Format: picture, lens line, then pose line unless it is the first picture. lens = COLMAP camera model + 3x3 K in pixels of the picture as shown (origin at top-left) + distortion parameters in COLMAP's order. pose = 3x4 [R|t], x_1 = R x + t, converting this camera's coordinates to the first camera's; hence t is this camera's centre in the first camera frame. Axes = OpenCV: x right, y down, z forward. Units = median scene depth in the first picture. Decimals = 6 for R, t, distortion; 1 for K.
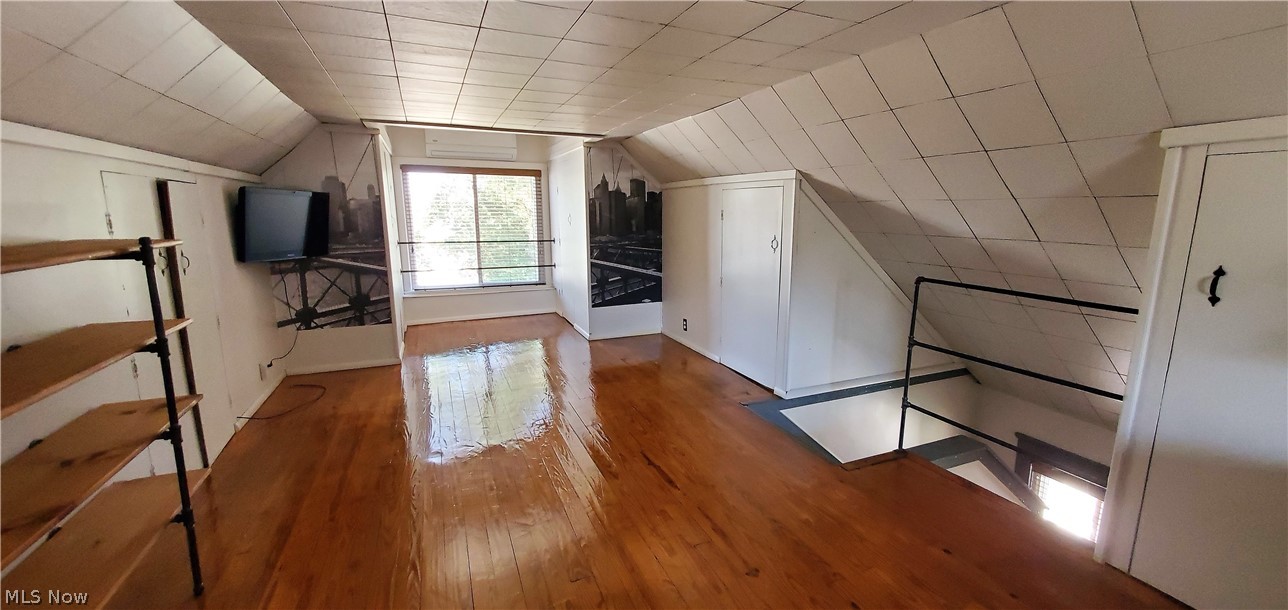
lens RADIAL K [[516.9, 0, 651.9], [0, 516.9, 302.7], [0, 0, 1]] dist [0.009536, -0.002392]
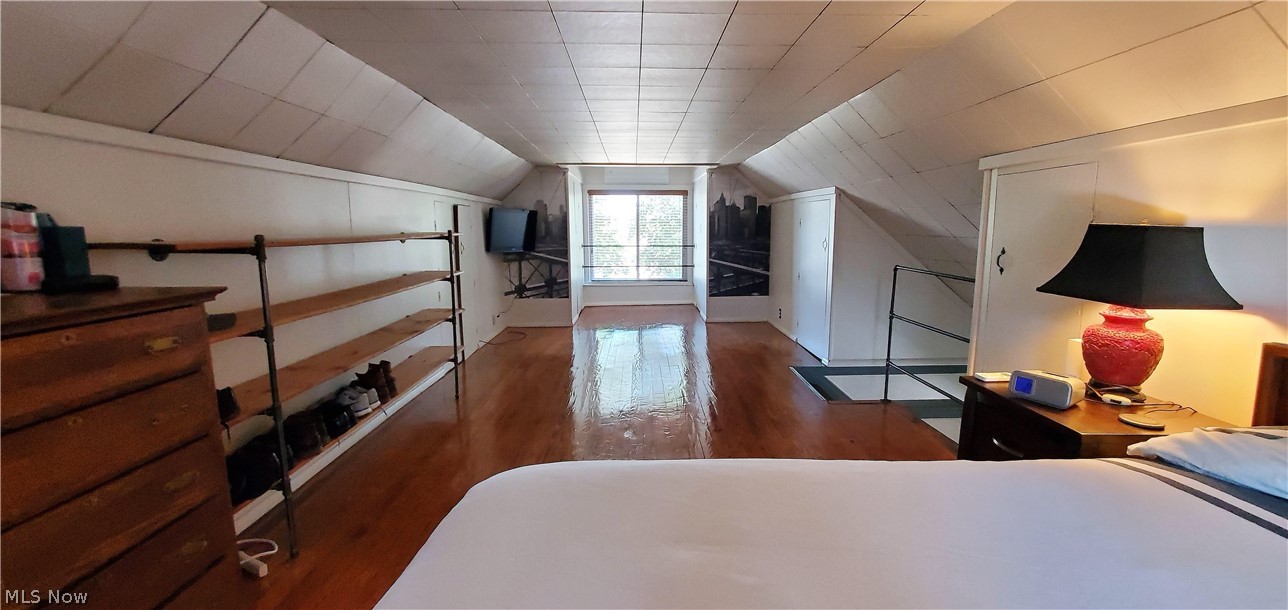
lens RADIAL K [[516.9, 0, 643.1], [0, 516.9, 303.6], [0, 0, 1]] dist [0.009536, -0.002392]
pose [[0.923731, 0.052234, -0.379462, 0.256990], [-0.062631, 0.997923, -0.015098, 0.065811], [0.377886, 0.037712, 0.925084, -0.286003]]
